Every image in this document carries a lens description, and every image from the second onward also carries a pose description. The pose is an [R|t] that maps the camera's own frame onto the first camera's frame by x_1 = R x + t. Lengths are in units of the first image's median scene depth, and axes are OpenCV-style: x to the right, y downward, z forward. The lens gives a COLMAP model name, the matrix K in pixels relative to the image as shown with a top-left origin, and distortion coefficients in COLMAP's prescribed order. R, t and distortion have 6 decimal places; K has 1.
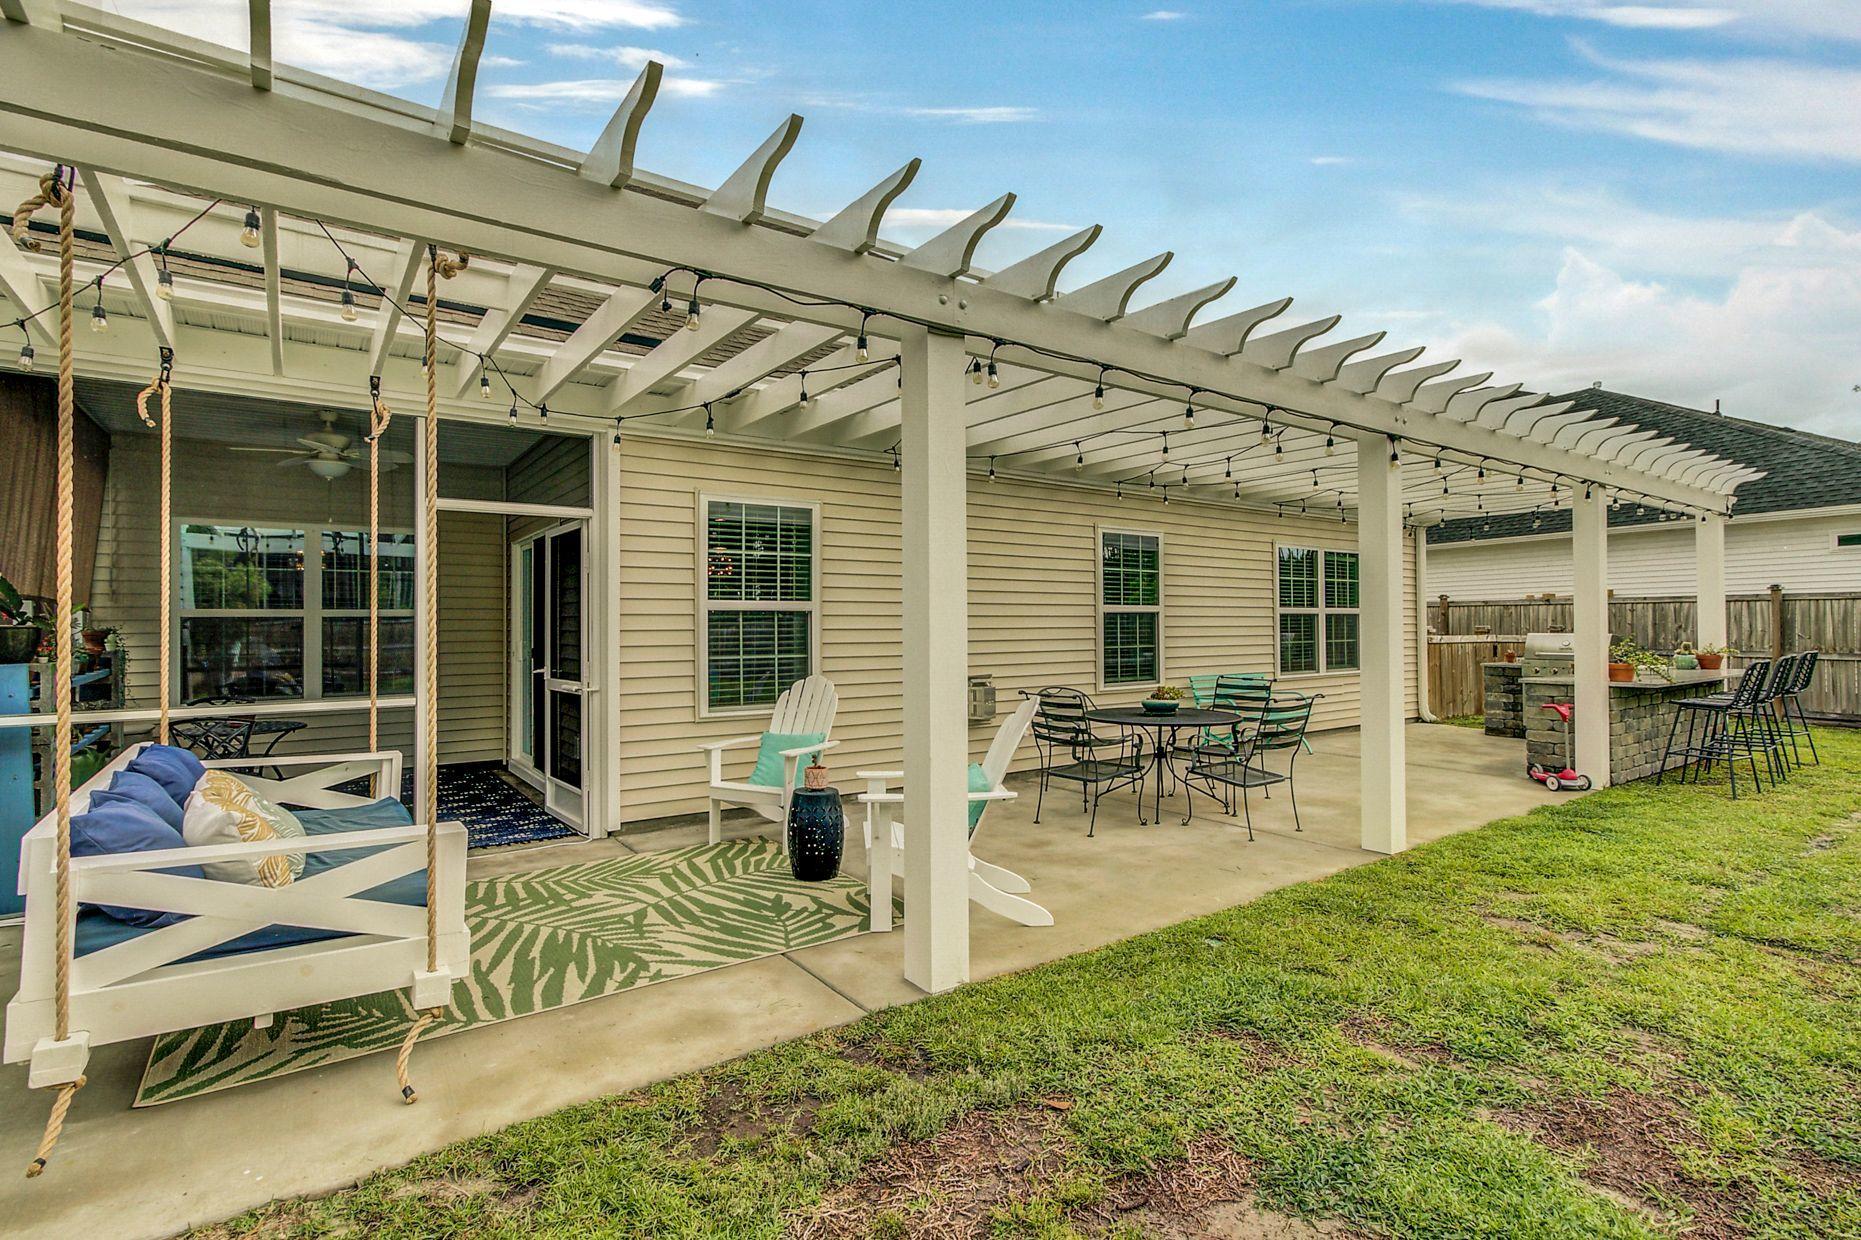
lens RADIAL K [[898.7, 0, 942.0], [0, 898.7, 617.8], [0, 0, 1]] dist [0.002036, -0.000795]
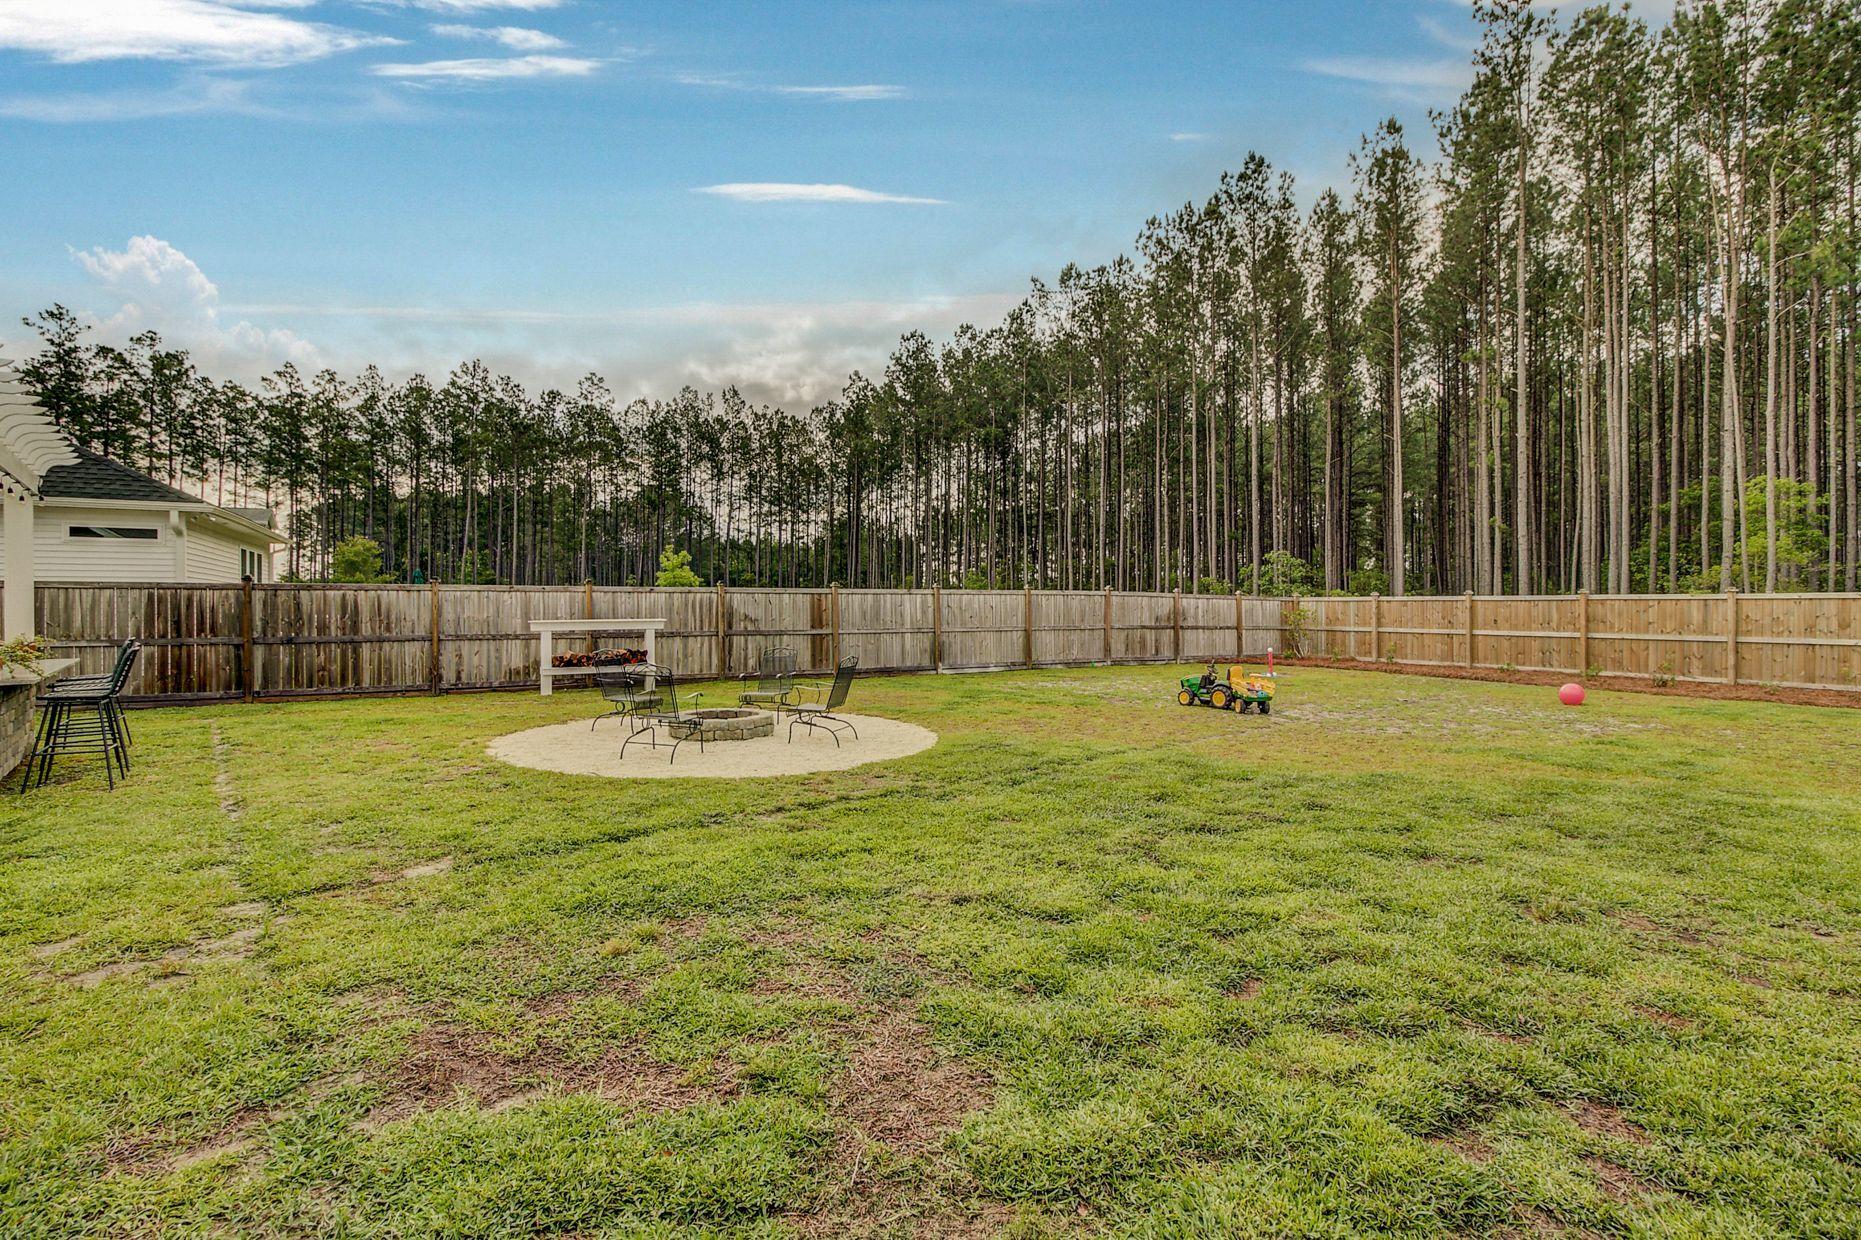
lens RADIAL K [[898.7, 0, 912.1], [0, 898.7, 611.8], [0, 0, 1]] dist [0.002036, -0.000795]
pose [[-0.065769, -0.010797, 0.997776, -0.238335], [0.007559, 0.999907, 0.011318, 0.005285], [-0.997806, 0.008287, -0.065681, 0.317411]]
